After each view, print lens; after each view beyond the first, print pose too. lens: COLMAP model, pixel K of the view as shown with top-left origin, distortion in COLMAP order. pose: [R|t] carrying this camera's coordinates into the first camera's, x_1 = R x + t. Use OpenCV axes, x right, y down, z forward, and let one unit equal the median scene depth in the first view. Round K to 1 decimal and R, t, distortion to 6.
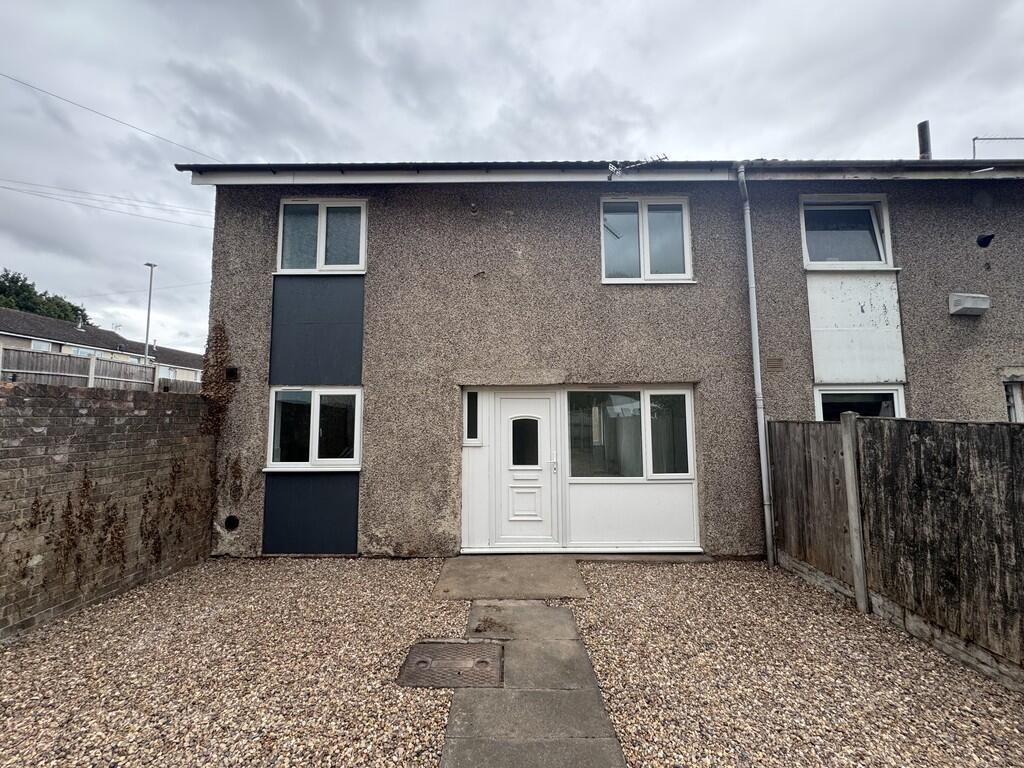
lens RADIAL K [[409.7, 0, 512.7], [0, 409.7, 376.8], [0, 0, 1]] dist [0.000573, 0.000899]
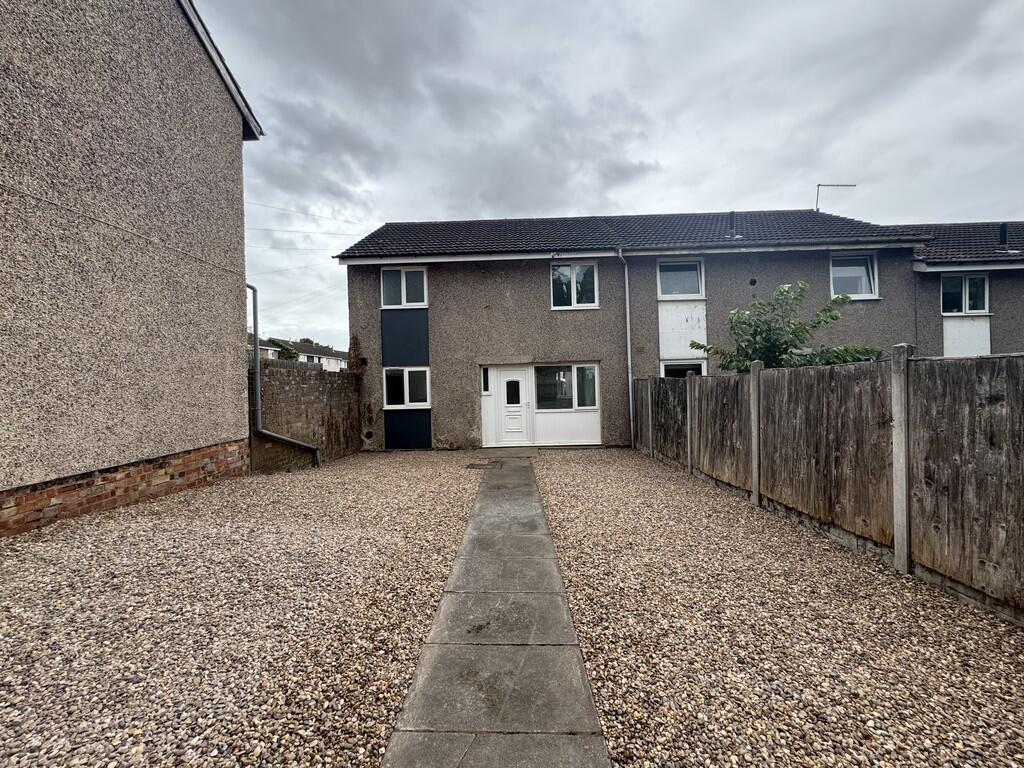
lens RADIAL K [[409.7, 0, 513.9], [0, 409.7, 383.6], [0, 0, 1]] dist [0.000573, 0.000899]
pose [[0.999727, -0.021492, -0.009138, 0.054281], [0.022337, 0.994170, 0.105483, -0.092341], [0.006818, -0.105658, 0.994379, -0.962695]]
